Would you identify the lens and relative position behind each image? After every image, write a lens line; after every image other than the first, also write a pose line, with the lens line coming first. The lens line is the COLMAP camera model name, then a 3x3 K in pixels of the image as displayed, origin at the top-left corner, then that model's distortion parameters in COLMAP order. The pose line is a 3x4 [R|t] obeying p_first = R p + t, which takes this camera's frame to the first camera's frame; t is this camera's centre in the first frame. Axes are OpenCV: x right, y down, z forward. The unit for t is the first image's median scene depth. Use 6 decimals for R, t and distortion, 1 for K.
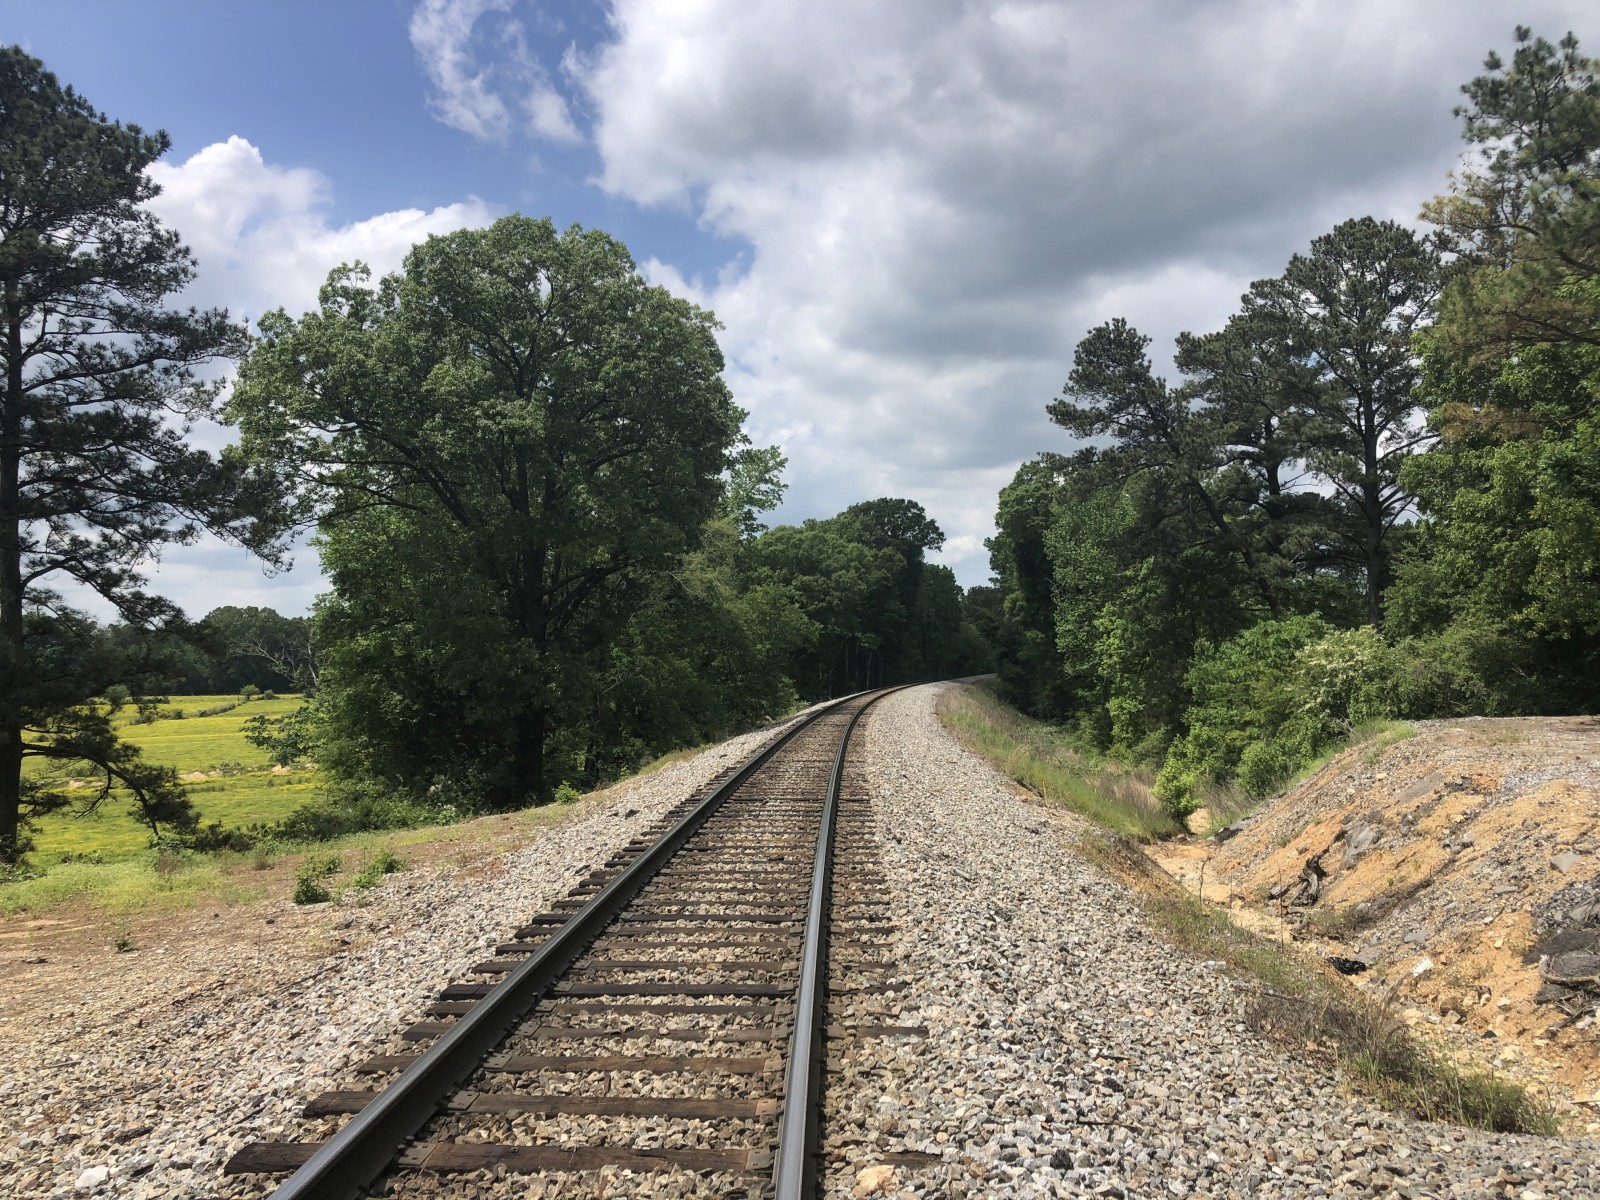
lens RADIAL K [[1315.1, 0, 830.5], [0, 1315.1, 573.9], [0, 0, 1]] dist [0.034595, -0.033761]
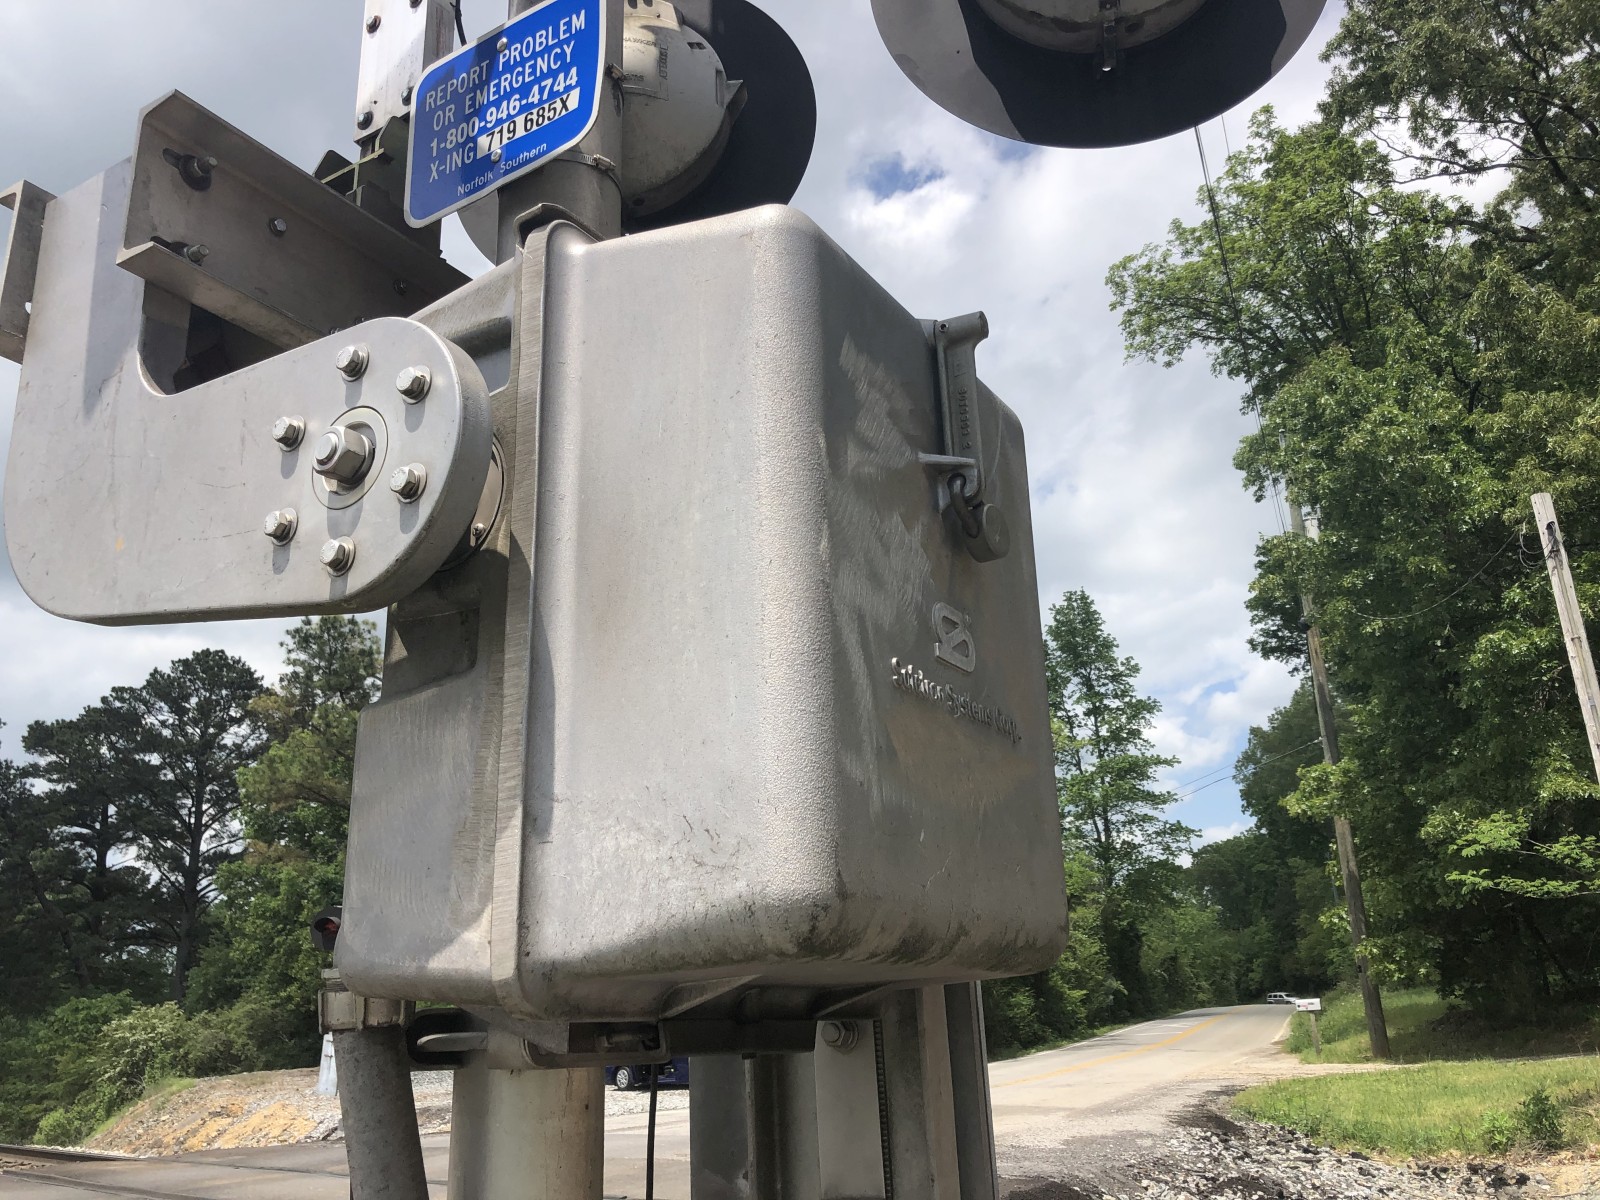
lens RADIAL K [[1315.1, 0, 782.3], [0, 1315.1, 585.2], [0, 0, 1]] dist [0.034595, -0.033761]
pose [[0.694704, 0.213515, 0.686875, -0.139802], [-0.024754, 0.961459, -0.273833, -0.010736], [-0.718870, 0.173230, 0.673214, -0.334942]]
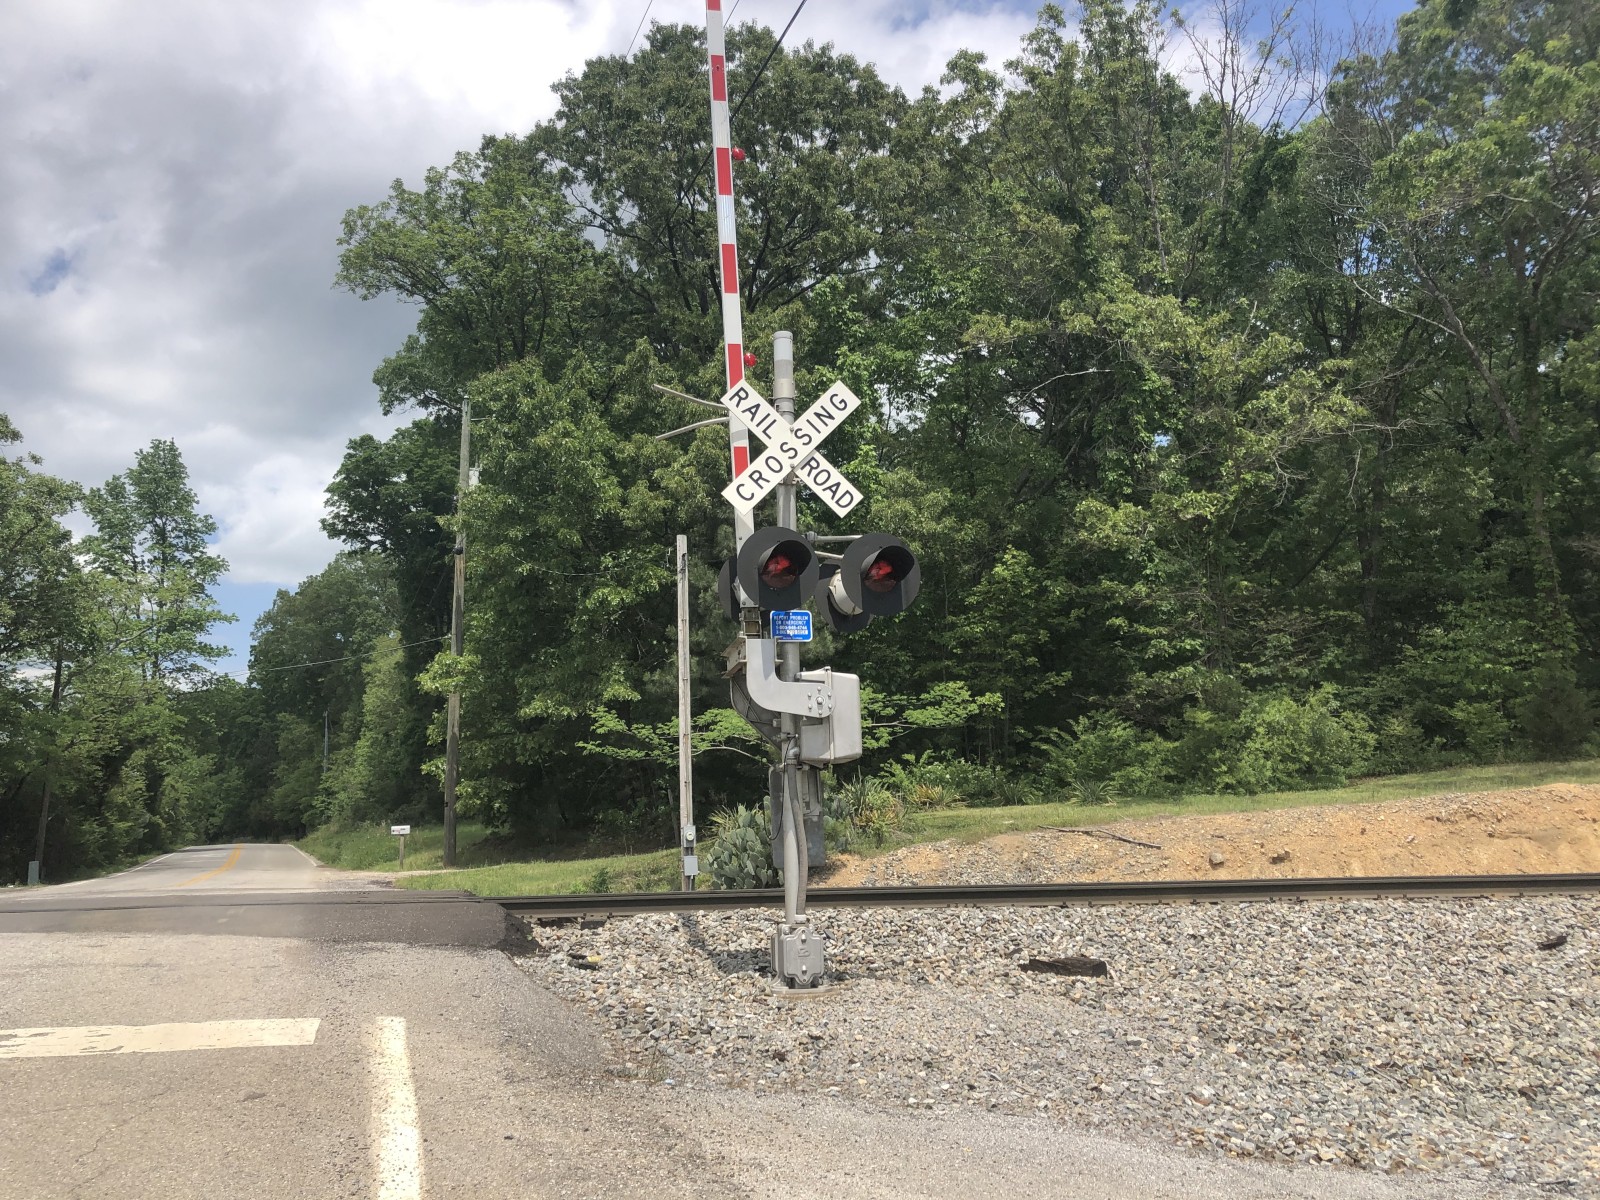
lens RADIAL K [[1315.1, 0, 789.7], [0, 1315.1, 599.6], [0, 0, 1]] dist [0.034595, -0.033761]
pose [[0.010129, 0.187682, 0.982178, -0.339404], [-0.049297, 0.981127, -0.186973, 0.004149], [-0.998733, -0.046525, 0.019190, -0.312087]]
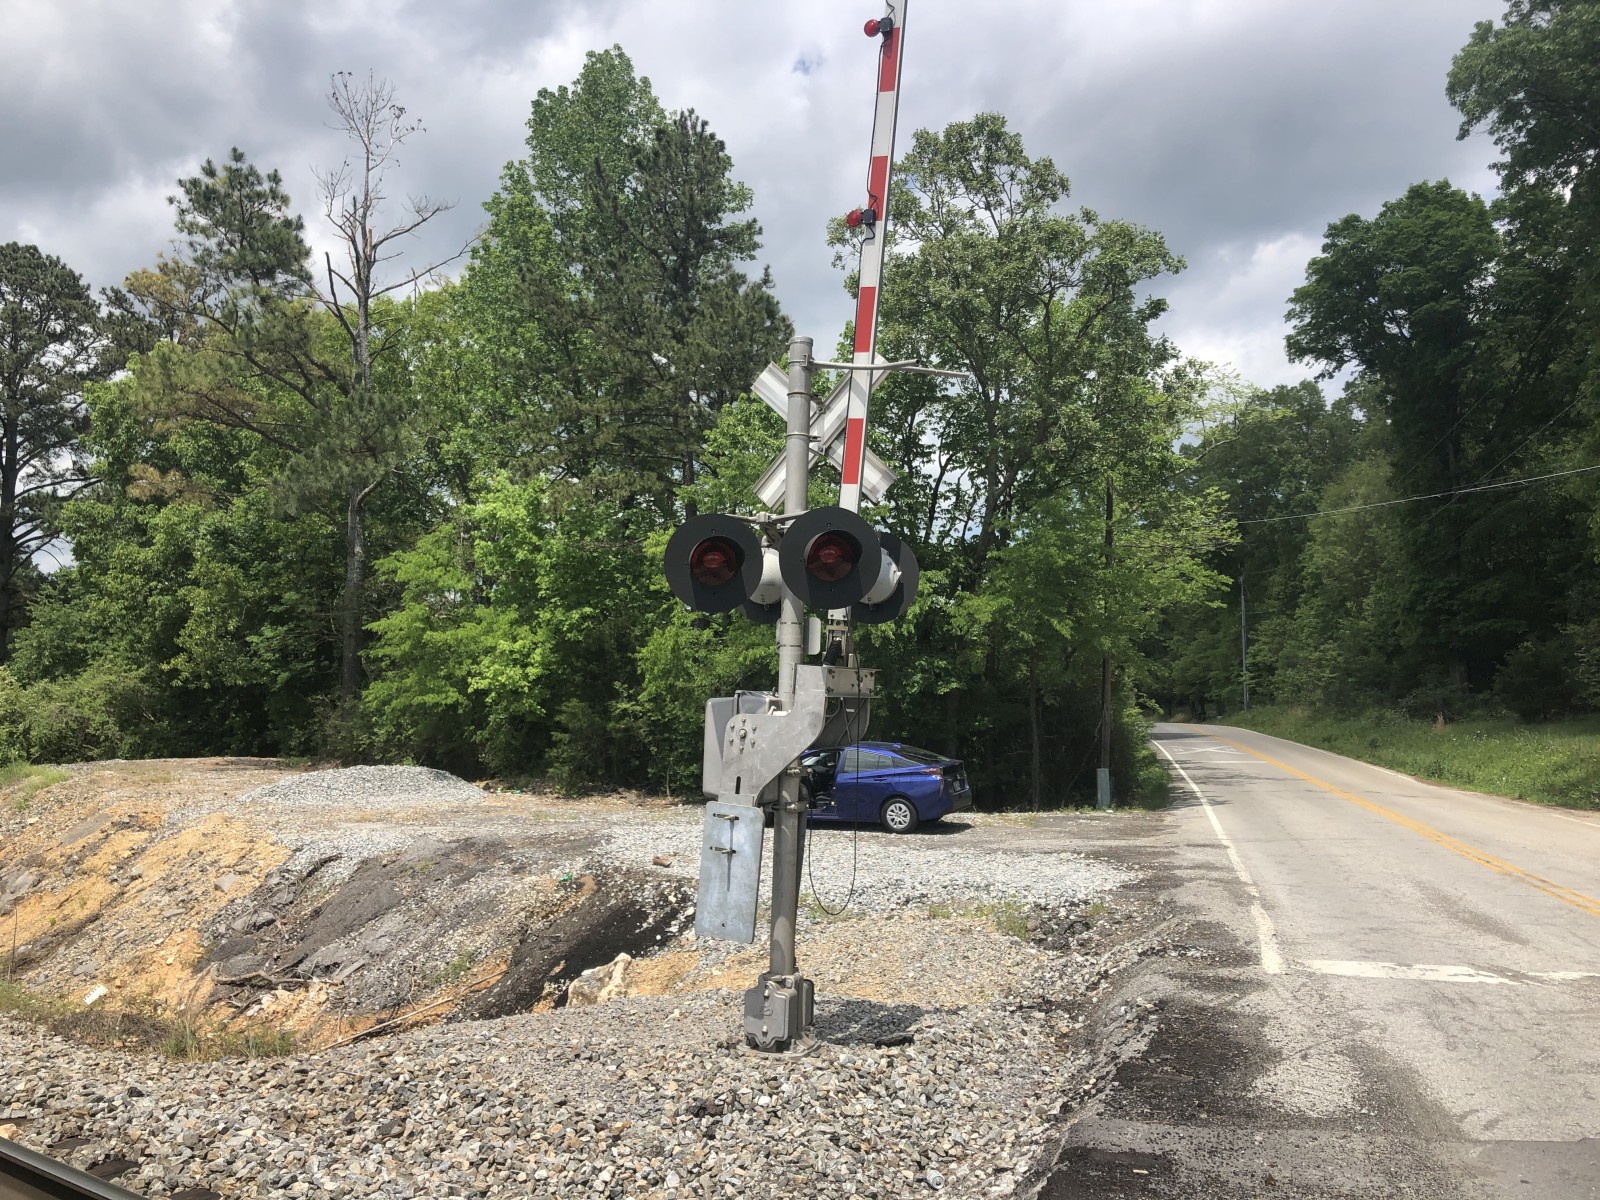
lens RADIAL K [[1315.1, 0, 783.7], [0, 1315.1, 575.5], [0, 0, 1]] dist [0.034595, -0.033761]
pose [[0.579522, 0.099378, 0.808875, -0.063962], [-0.074114, 0.994851, -0.069127, -0.003835], [-0.811580, -0.019888, 0.583903, -0.035868]]
